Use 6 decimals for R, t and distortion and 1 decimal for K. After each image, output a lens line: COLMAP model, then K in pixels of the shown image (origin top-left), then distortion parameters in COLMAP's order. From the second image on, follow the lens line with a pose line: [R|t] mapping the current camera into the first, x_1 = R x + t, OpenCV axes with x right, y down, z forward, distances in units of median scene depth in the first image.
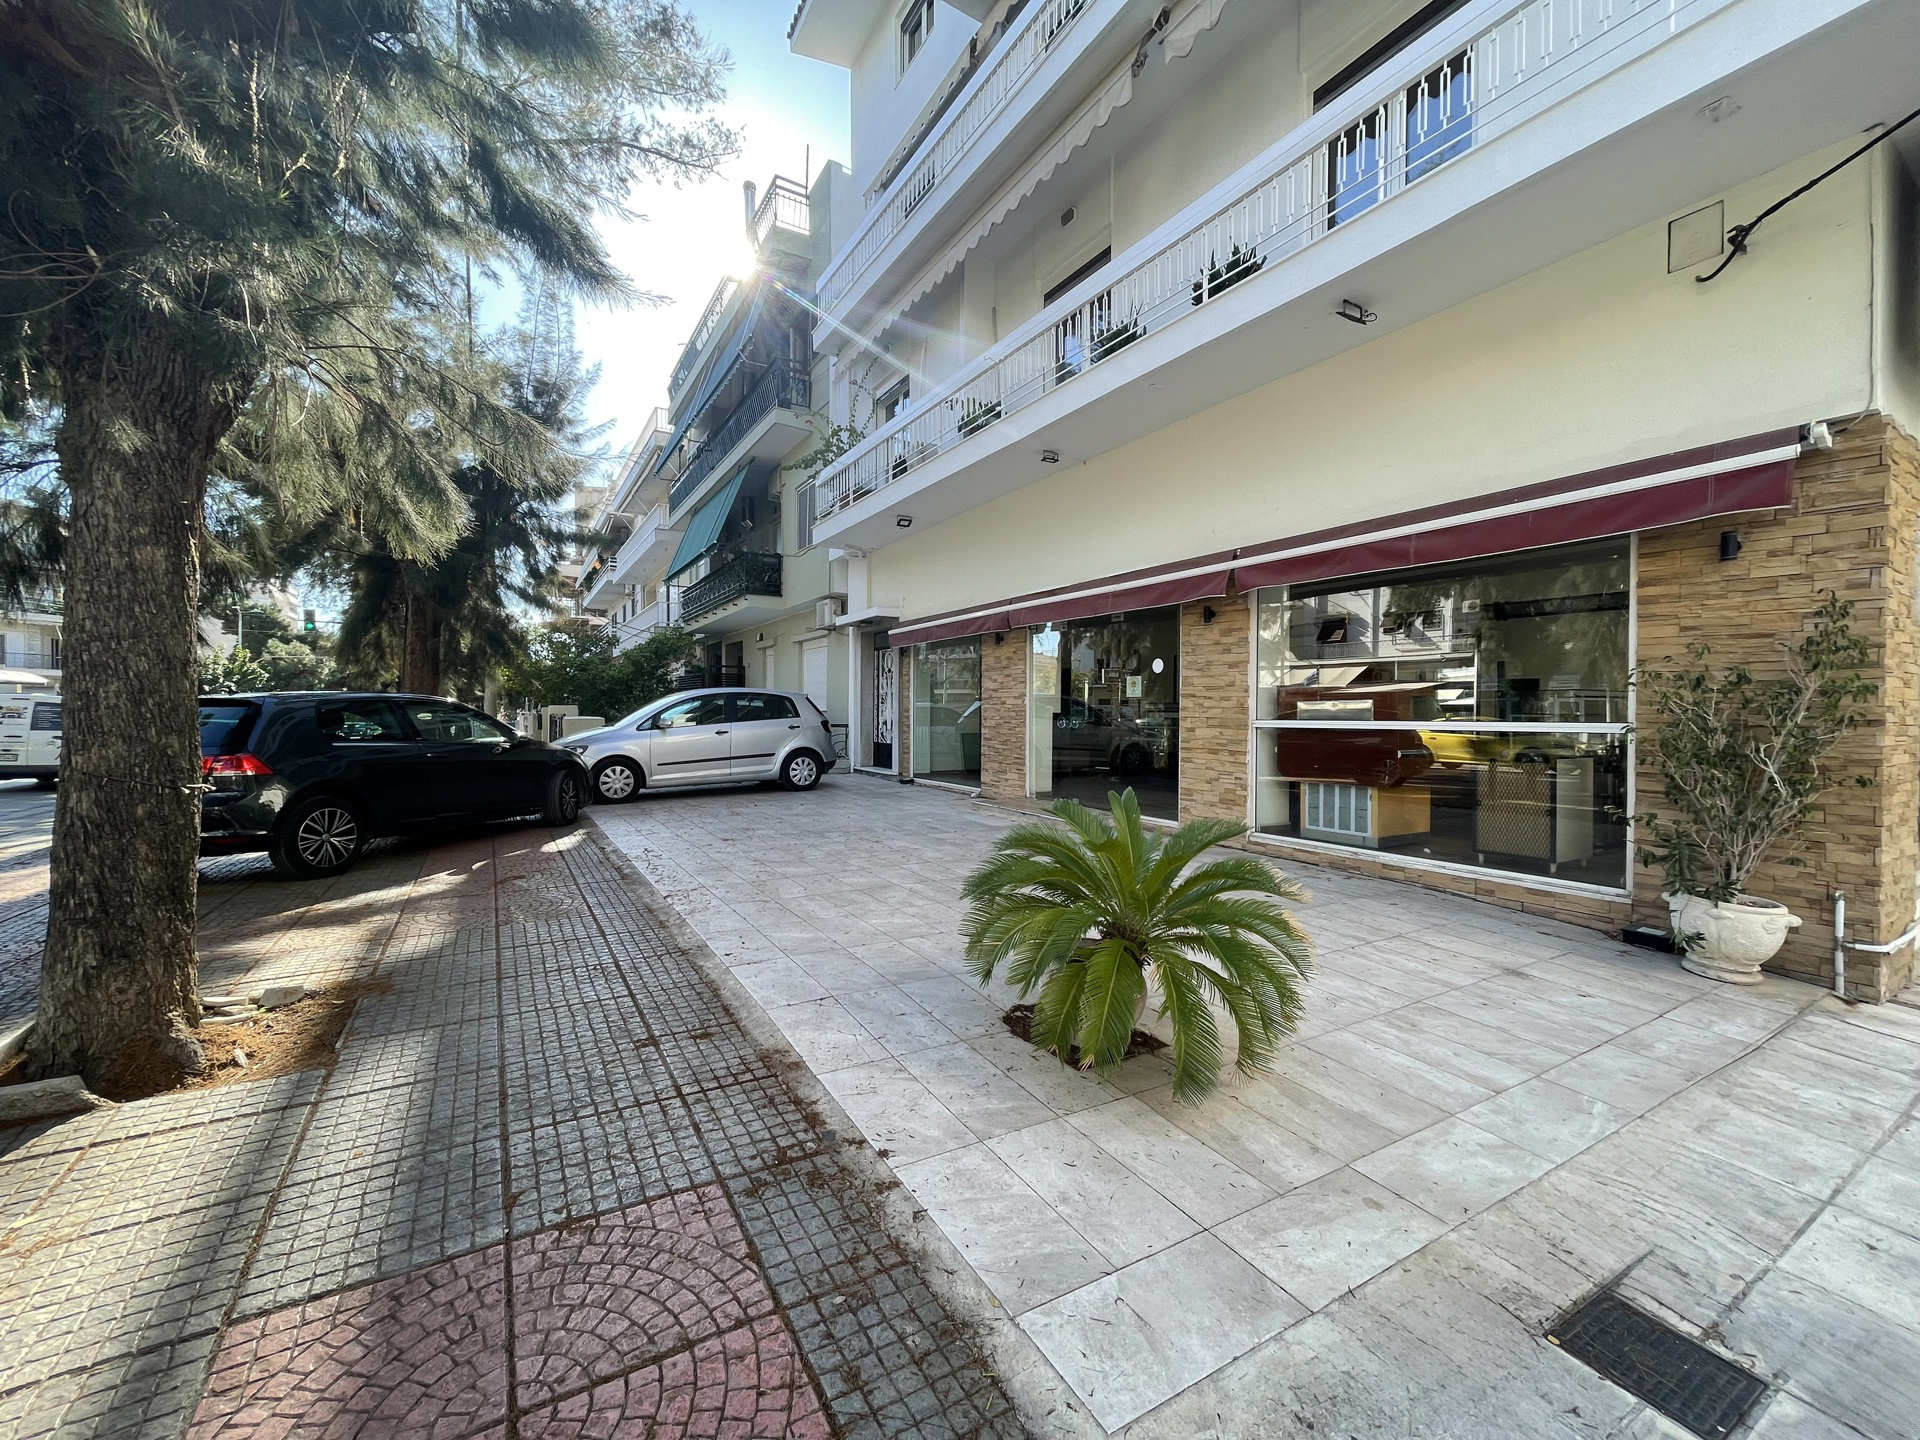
lens RADIAL K [[772.2, 0, 959.6], [0, 772.2, 718.3], [0, 0, 1]] dist [-0.000339, -0.000560]
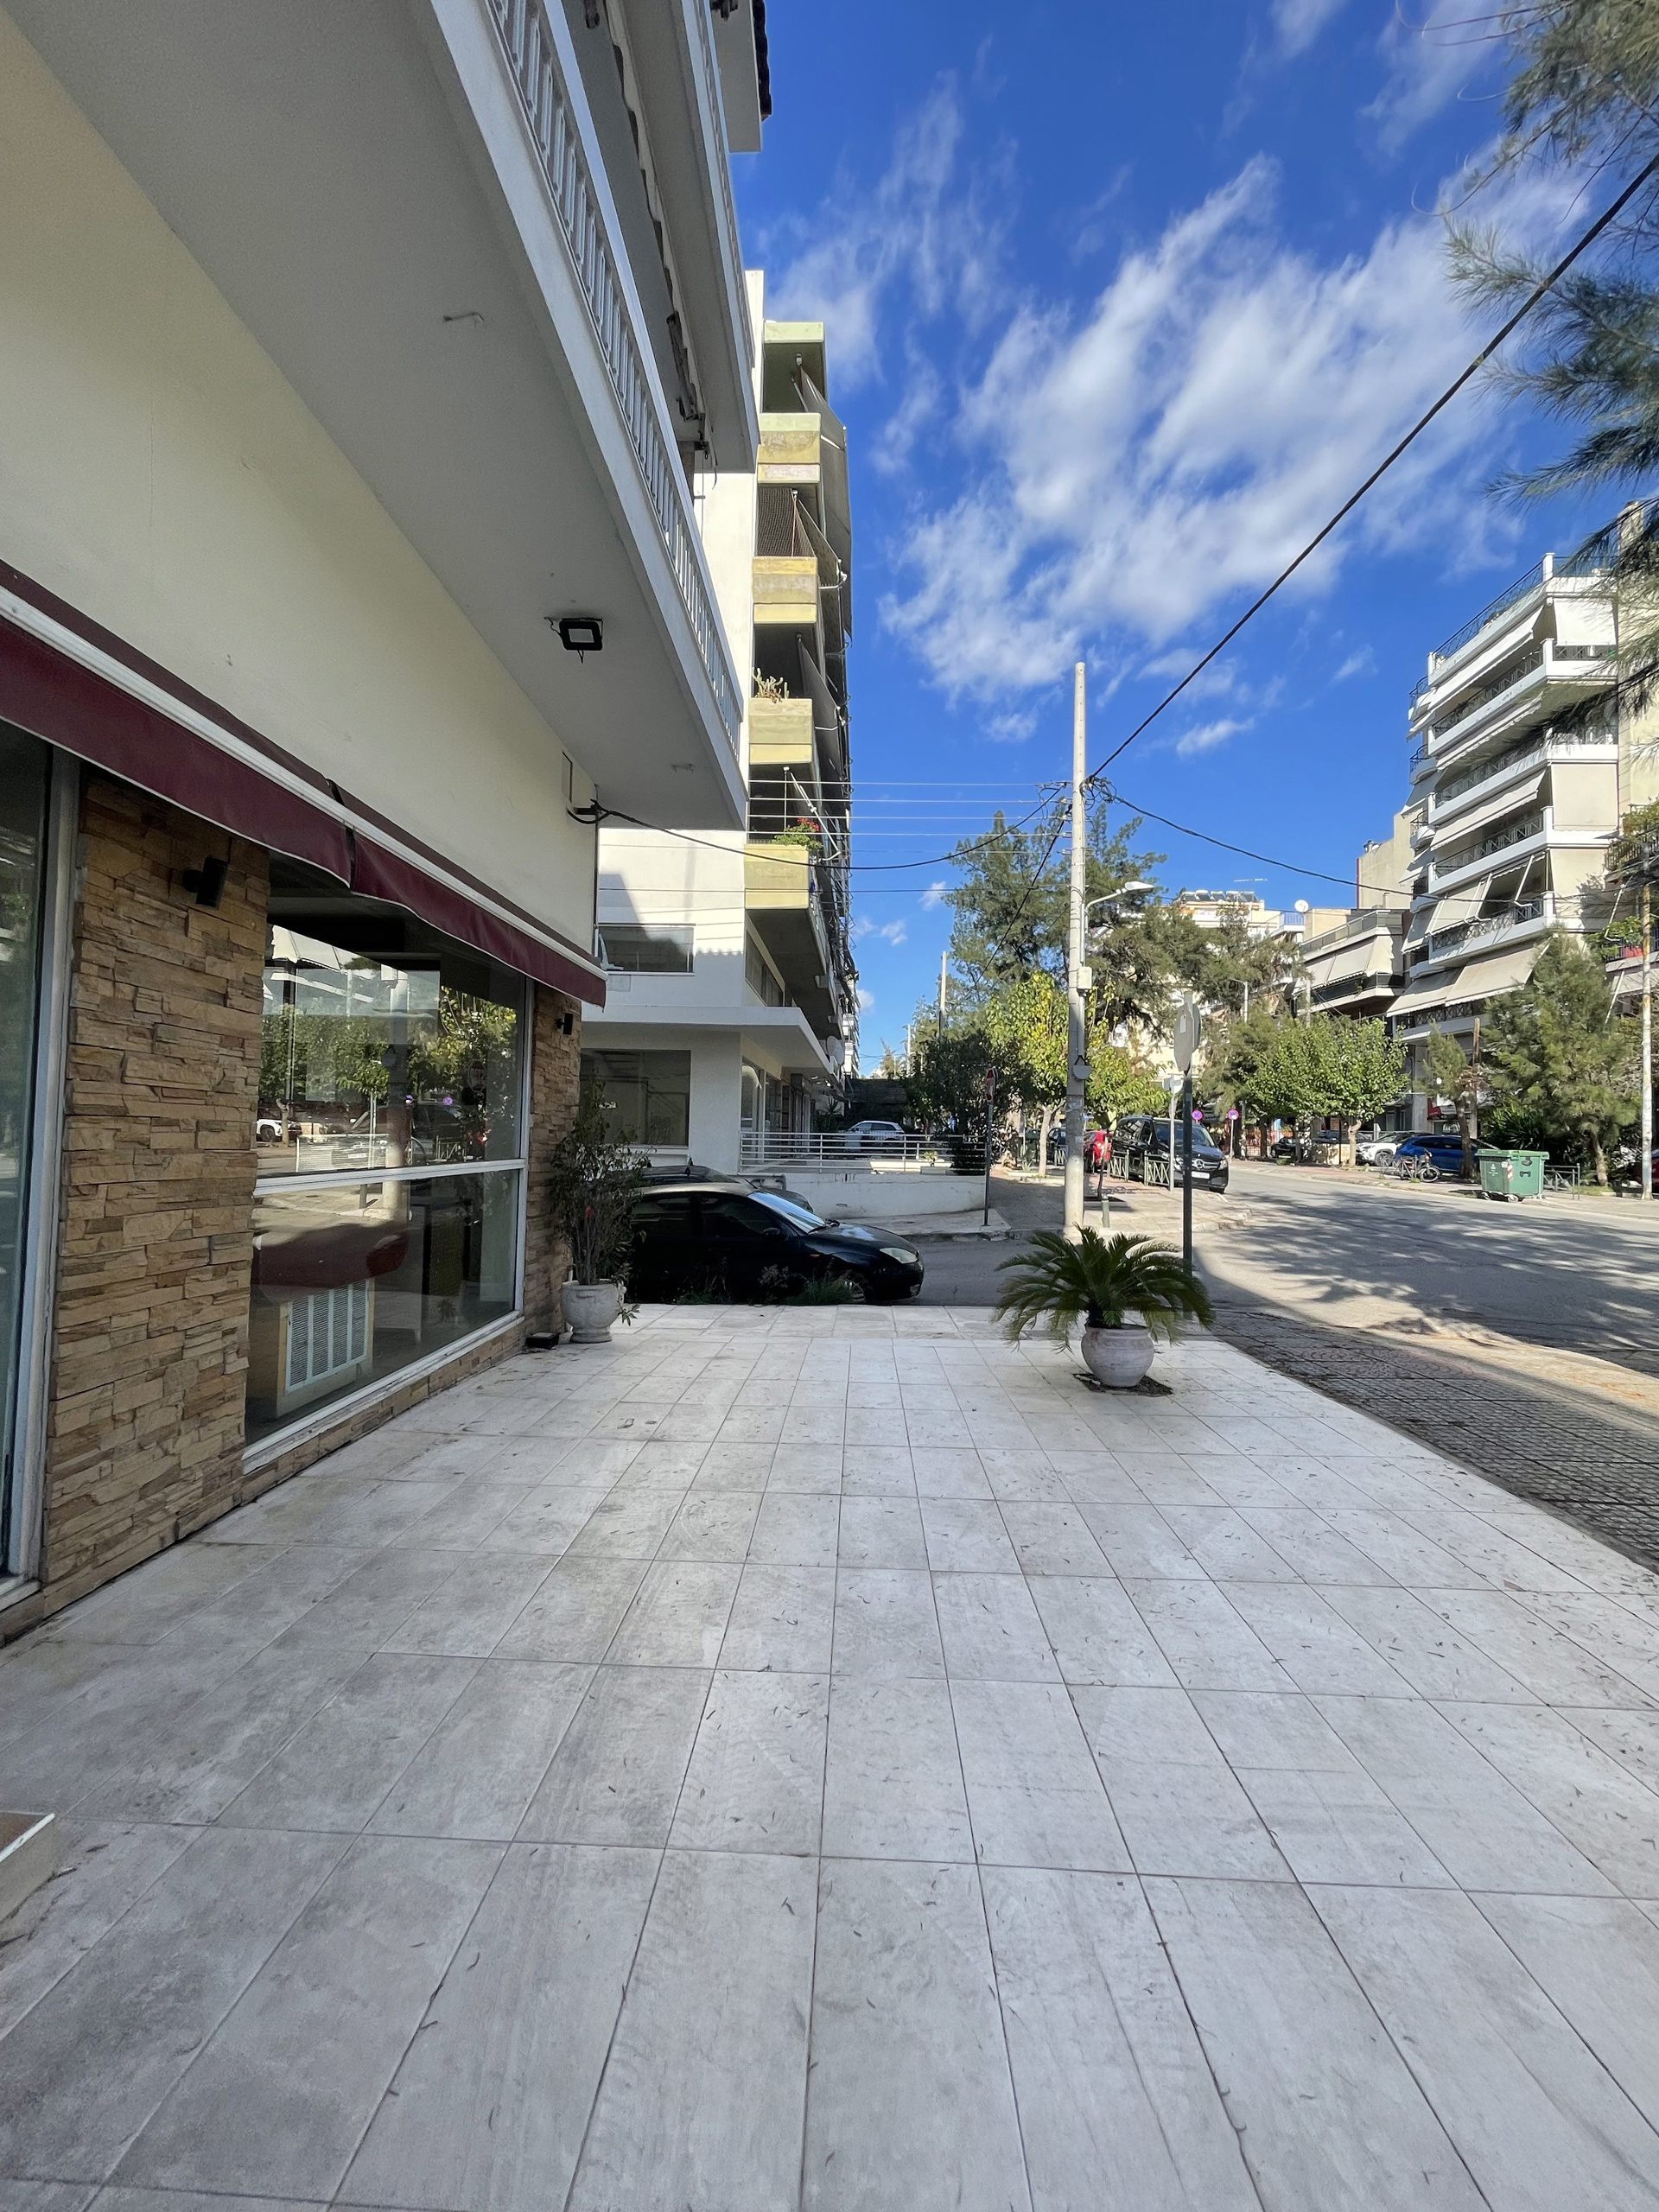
lens RADIAL K [[896.4, 0, 829.3], [0, 896.4, 1110.7], [0, 0, 1]] dist [0.000289, -0.000028]
pose [[-0.837748, -0.009323, 0.545977, -0.208194], [-0.023931, 0.999520, -0.019653, -0.048714], [-0.545532, -0.029529, -0.837570, 1.848409]]
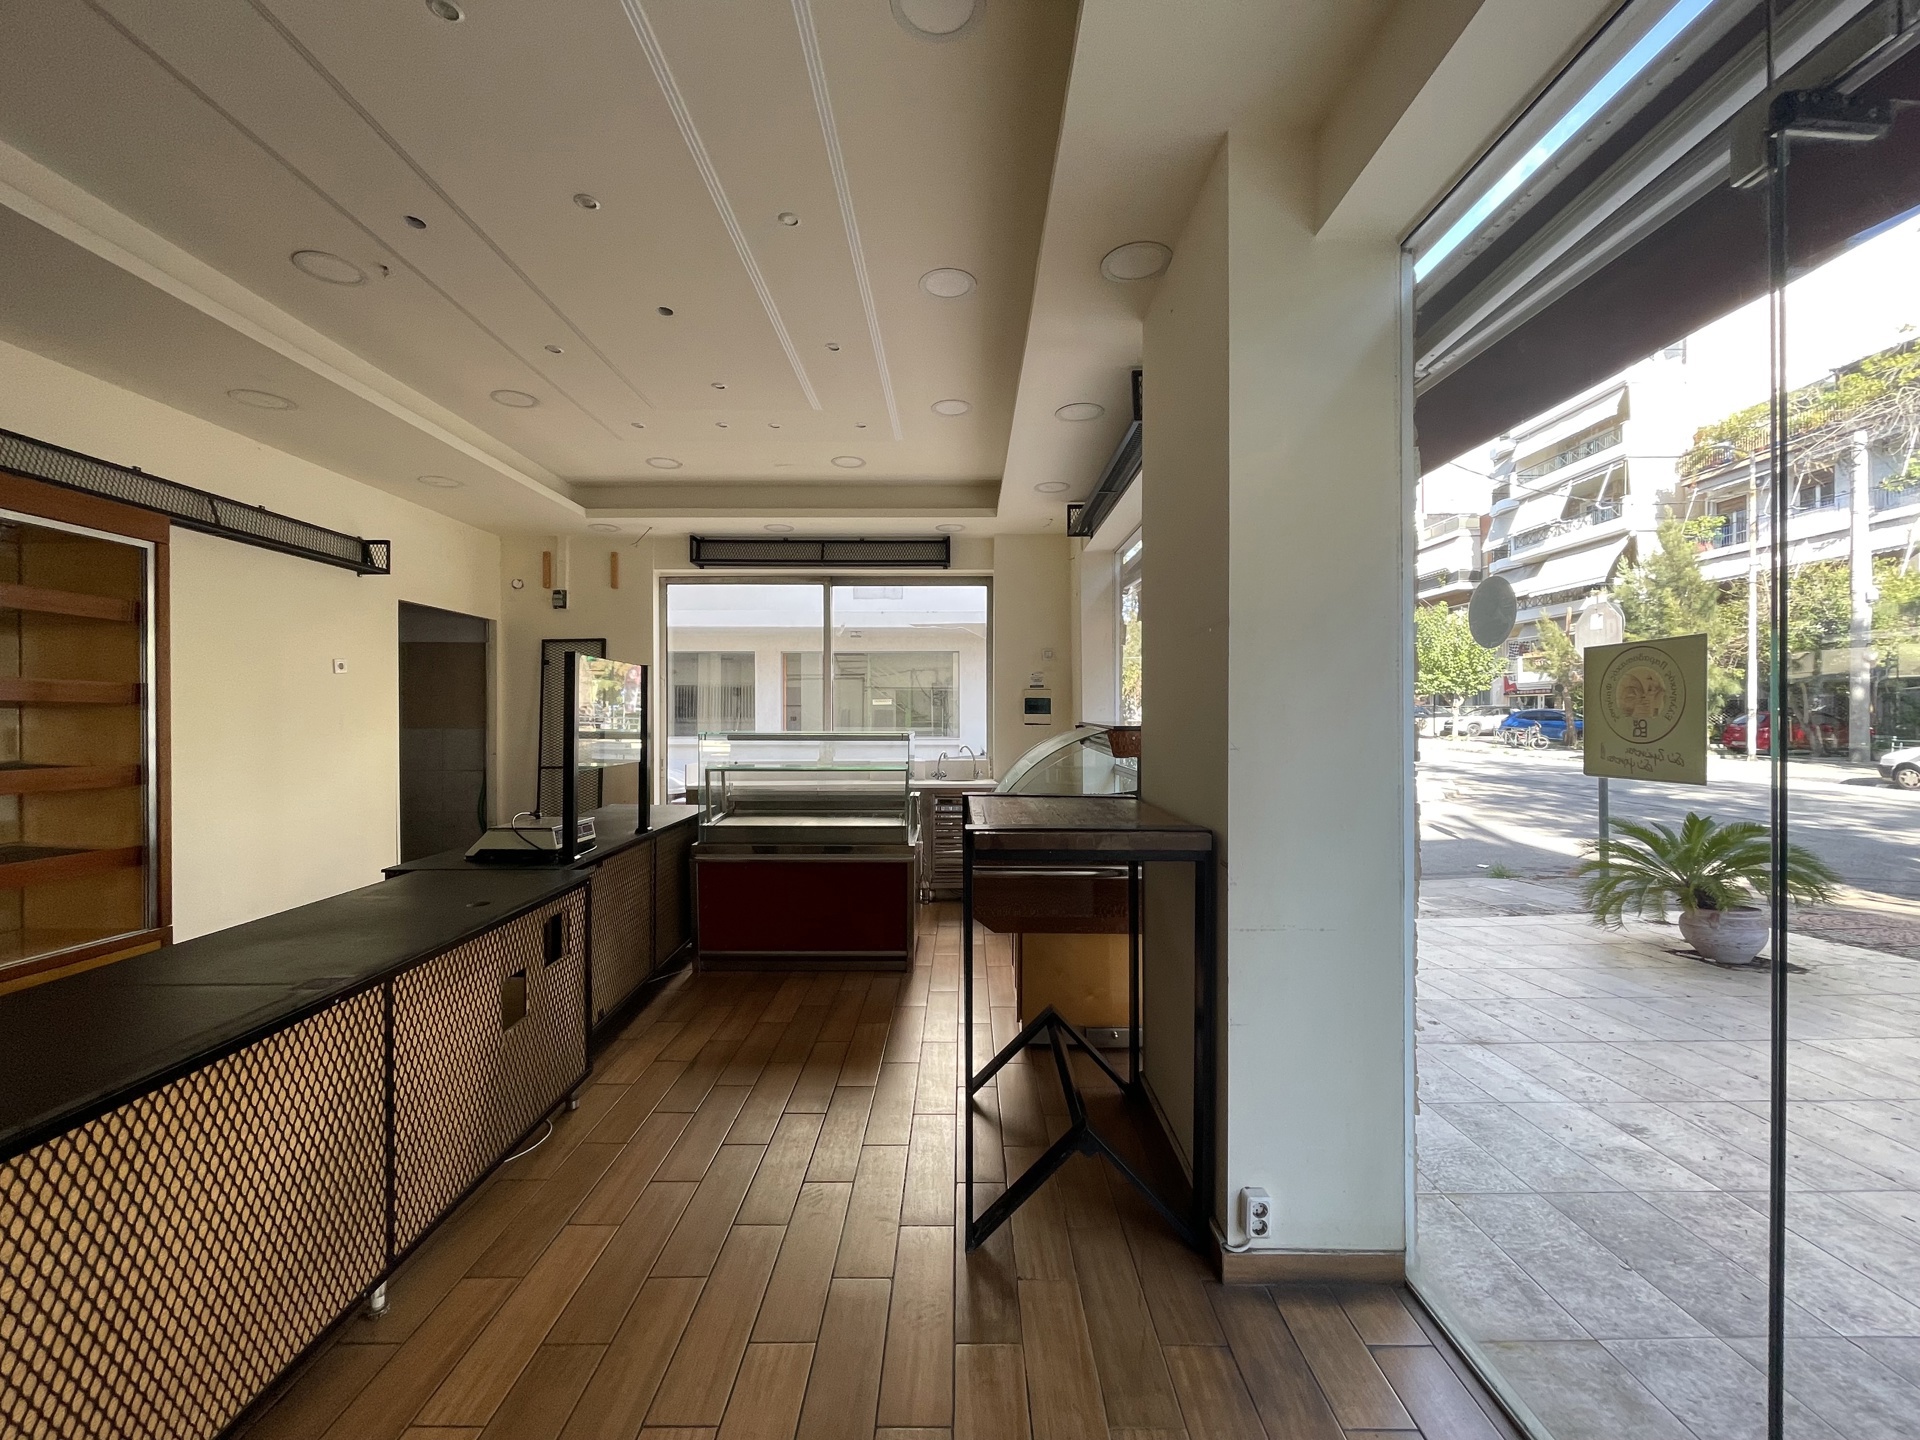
lens RADIAL K [[778.0, 0, 960.8], [0, 778.0, 724.4], [0, 0, 1]] dist [0.000289, -0.000028]
pose [[-0.856931, -0.006708, 0.515388, 0.477513], [0.000719, 0.999899, 0.014211, -0.071638], [-0.515431, 0.012548, -0.856839, 2.139778]]
